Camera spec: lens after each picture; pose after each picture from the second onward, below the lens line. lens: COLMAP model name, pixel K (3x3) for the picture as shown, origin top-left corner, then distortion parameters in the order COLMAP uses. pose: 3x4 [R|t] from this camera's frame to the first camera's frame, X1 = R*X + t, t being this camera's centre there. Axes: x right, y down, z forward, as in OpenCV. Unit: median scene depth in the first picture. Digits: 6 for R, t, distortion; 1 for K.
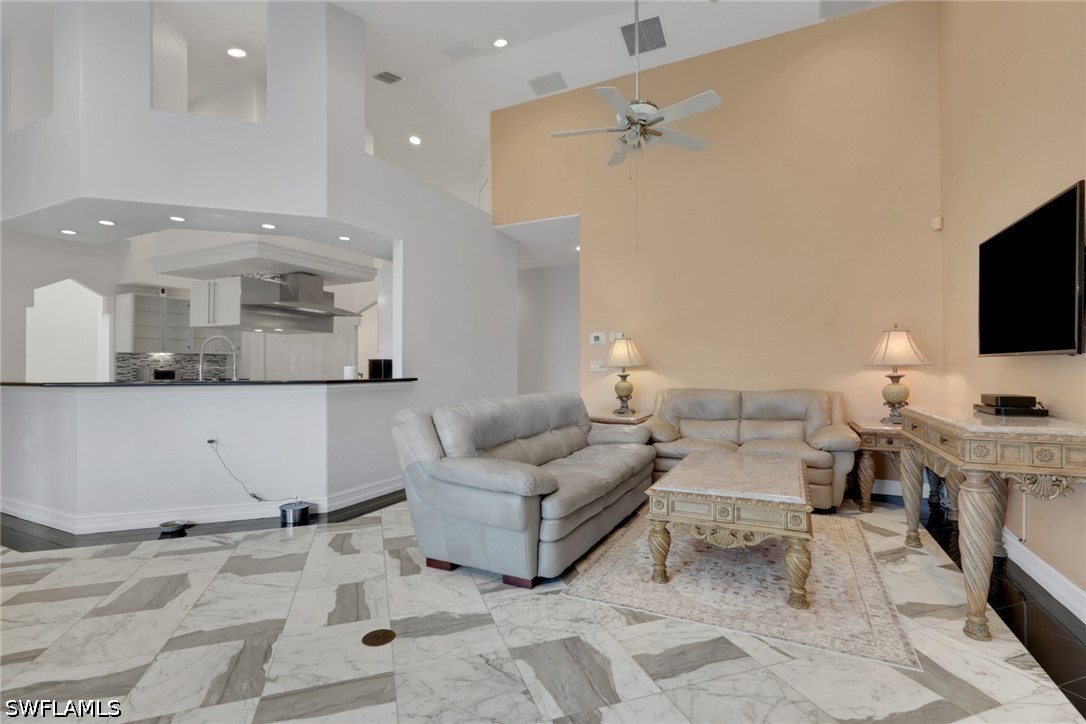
lens RADIAL K [[504.4, 0, 543.0], [0, 504.4, 362.0], [0, 0, 1]] dist [0.000889, 0.000187]
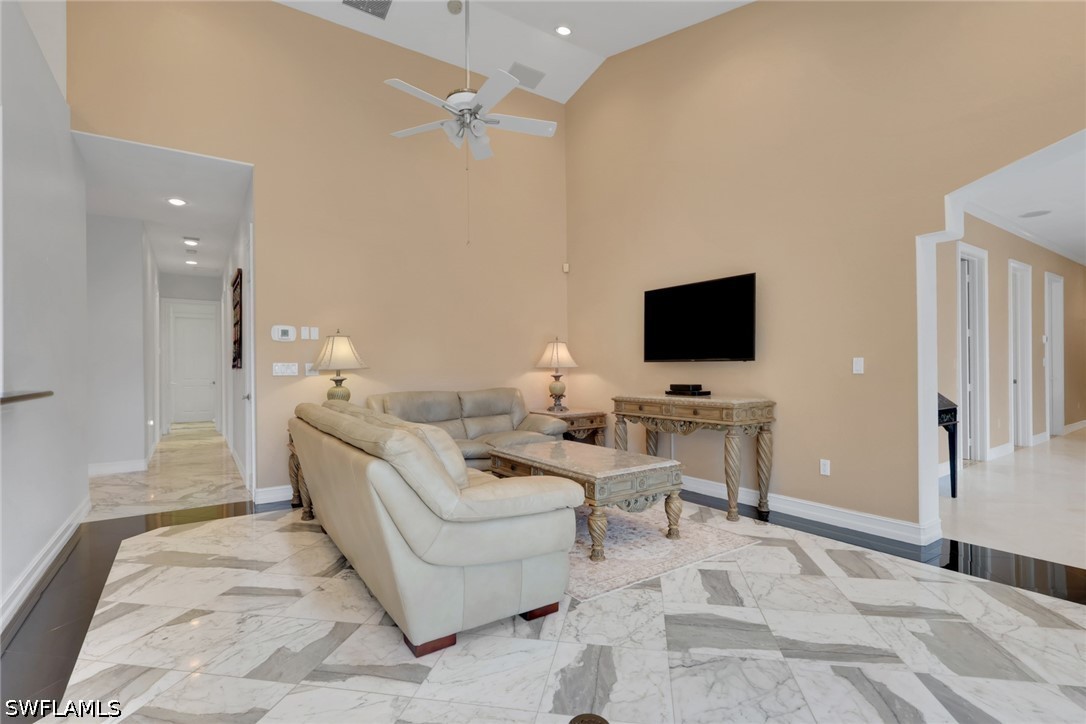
lens RADIAL K [[514.5, 0, 545.1], [0, 514.5, 368.0], [0, 0, 1]] dist [-0.001568, -0.000053]
pose [[0.490076, 0.001926, 0.871678, -0.766279], [-0.003782, 0.999993, -0.000083, 0.011429], [-0.871672, -0.003256, 0.490079, 0.515974]]
